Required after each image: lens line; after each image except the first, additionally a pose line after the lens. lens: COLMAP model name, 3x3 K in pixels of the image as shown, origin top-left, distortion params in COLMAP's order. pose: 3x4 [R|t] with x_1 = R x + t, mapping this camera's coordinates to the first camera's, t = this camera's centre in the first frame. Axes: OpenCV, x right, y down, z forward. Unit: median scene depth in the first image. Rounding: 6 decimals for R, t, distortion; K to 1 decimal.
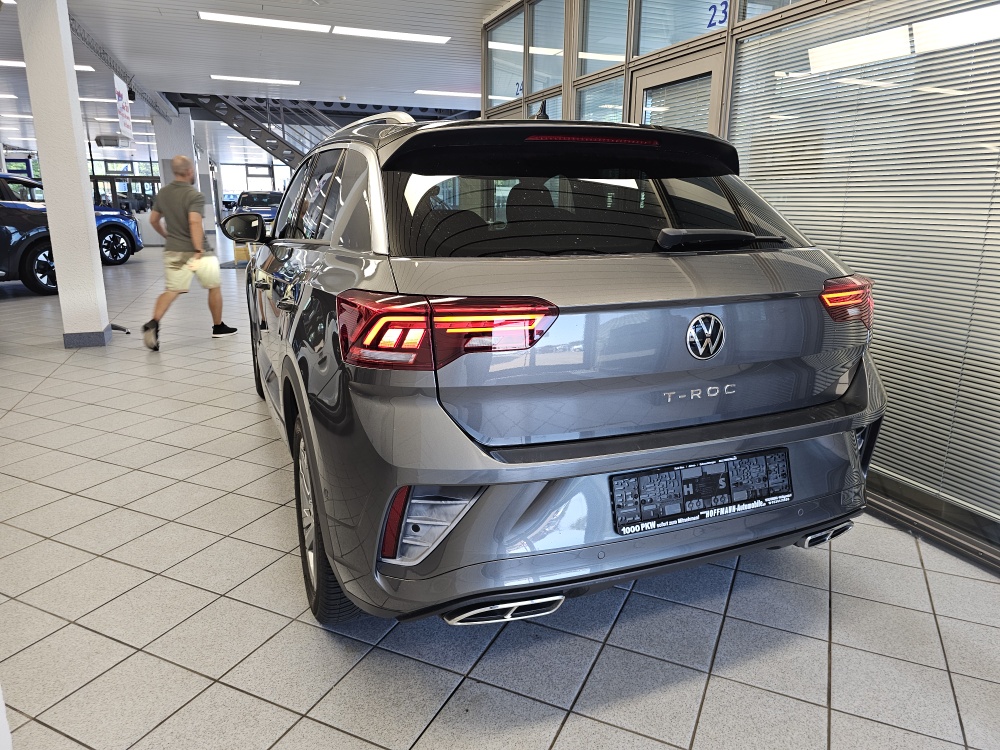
lens RADIAL K [[675.5, 0, 502.4], [0, 675.5, 373.7], [0, 0, 1]] dist [0.059931, -0.076381]
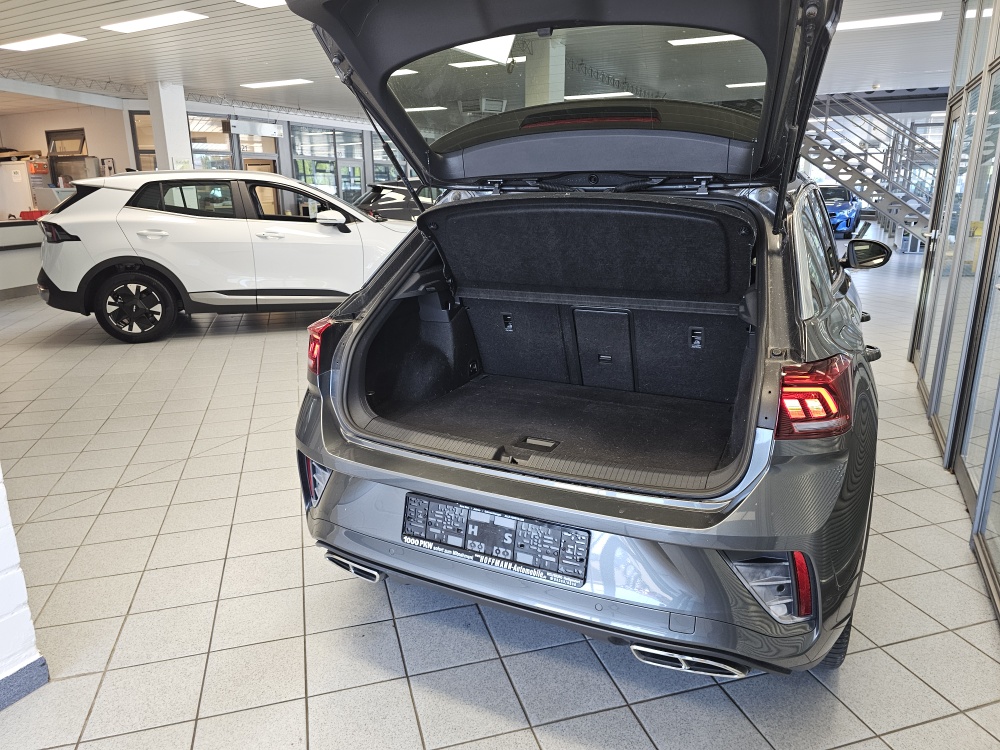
lens RADIAL K [[677.1, 0, 499.2], [0, 677.1, 369.6], [0, 0, 1]] dist [0.041802, -0.036729]
pose [[0.635248, 0.173505, -0.752566, 1.060555], [-0.162618, 0.982641, 0.089282, -0.180848], [0.754993, 0.065665, 0.652436, 0.312773]]
